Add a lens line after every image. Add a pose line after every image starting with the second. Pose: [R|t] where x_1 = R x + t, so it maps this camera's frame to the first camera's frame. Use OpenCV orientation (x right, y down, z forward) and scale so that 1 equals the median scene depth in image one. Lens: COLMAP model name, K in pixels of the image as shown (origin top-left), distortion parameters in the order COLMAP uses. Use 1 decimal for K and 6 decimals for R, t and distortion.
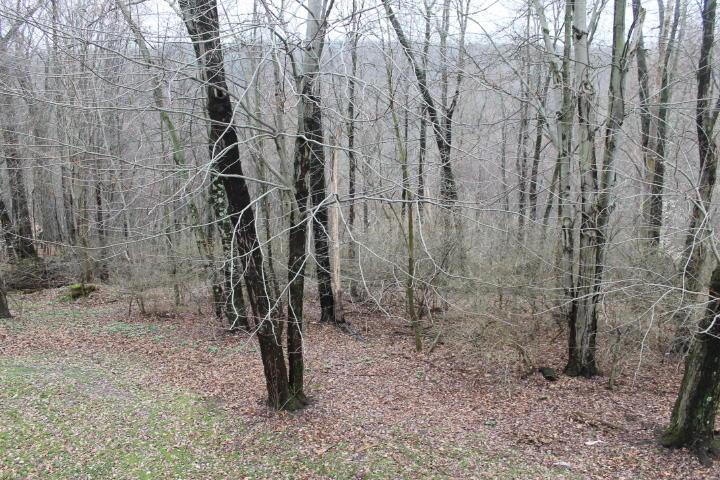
lens RADIAL K [[612.1, 0, 361.6], [0, 612.1, 241.7], [0, 0, 1]] dist [-0.153521, 0.125175]
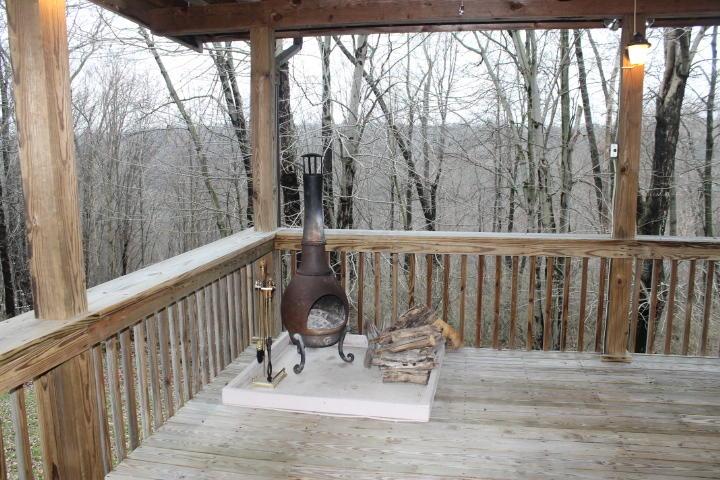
lens RADIAL K [[612.1, 0, 358.2], [0, 612.1, 238.7], [0, 0, 1]] dist [-0.153521, 0.125175]
pose [[0.999397, -0.011984, 0.032595, -0.062409], [0.016161, 0.991240, -0.131080, 0.057744], [-0.030738, 0.131527, 0.990836, -0.220159]]
